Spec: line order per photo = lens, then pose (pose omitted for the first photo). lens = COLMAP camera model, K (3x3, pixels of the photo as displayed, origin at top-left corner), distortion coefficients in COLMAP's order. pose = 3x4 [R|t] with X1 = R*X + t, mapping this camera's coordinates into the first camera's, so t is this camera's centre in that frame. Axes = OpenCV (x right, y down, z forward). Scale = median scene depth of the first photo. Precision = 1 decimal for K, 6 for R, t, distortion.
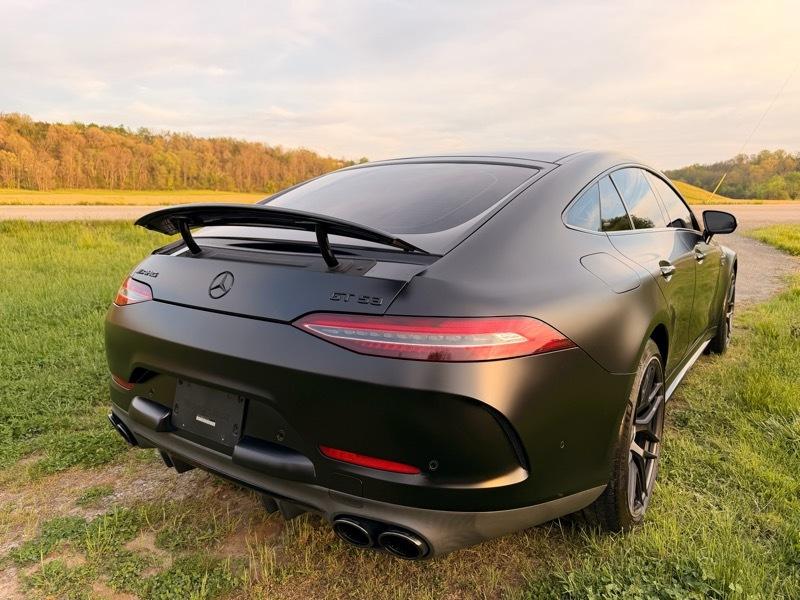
lens RADIAL K [[588.6, 0, 401.5], [0, 588.6, 287.8], [0, 0, 1]] dist [-0.003453, -0.005701]
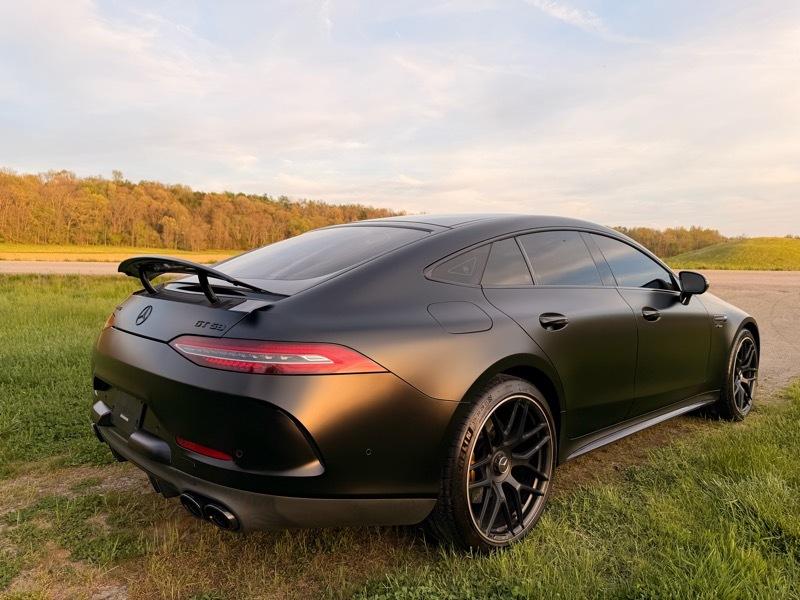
lens RADIAL K [[581.6, 0, 404.1], [0, 581.6, 288.1], [0, 0, 1]] dist [0.061512, -0.089329]
pose [[0.977912, 0.021430, -0.207914, 0.433797], [-0.043292, 0.993926, -0.101175, 0.034851], [0.204484, 0.107942, 0.972900, -0.147022]]
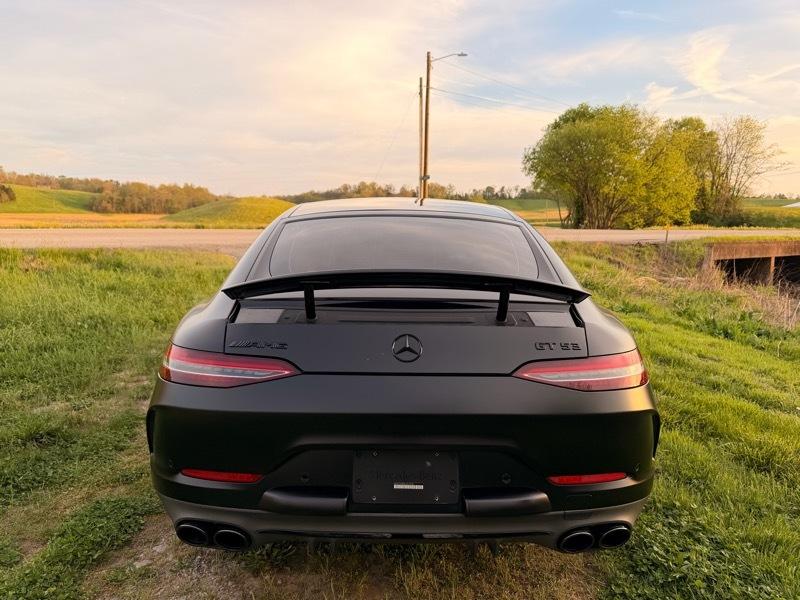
lens RADIAL K [[588.6, 0, 401.5], [0, 588.6, 287.8], [0, 0, 1]] dist [-0.003453, -0.005701]
pose [[0.806601, -0.055178, 0.588516, -0.724747], [0.075695, 0.997078, -0.010262, -0.078513], [-0.586230, 0.052825, 0.808421, 0.151599]]
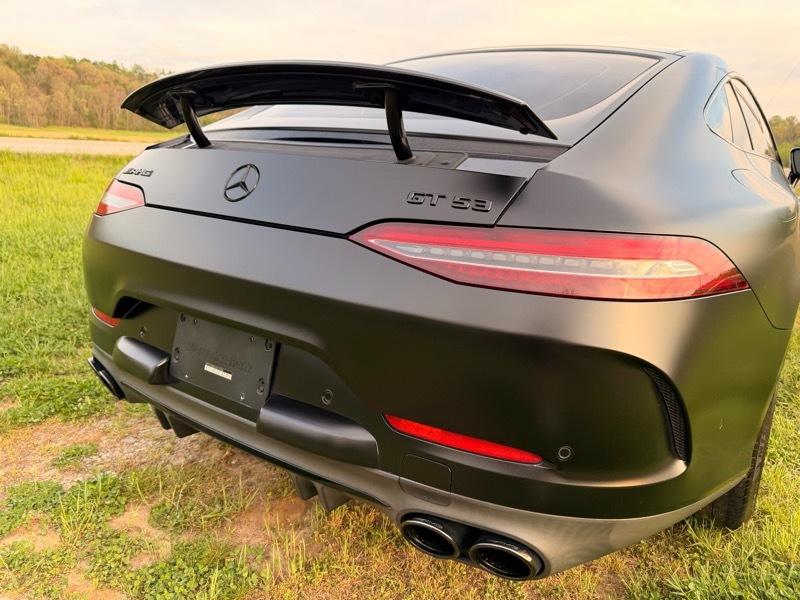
lens RADIAL K [[587.0, 0, 400.0], [0, 587.0, 300.0], [0, 0, 1]] dist [-0.007317, -0.009365]
pose [[0.999215, 0.038551, 0.009110, -0.094343], [-0.039248, 0.994609, 0.095984, 0.047353], [-0.005360, -0.096267, 0.995341, 0.228244]]
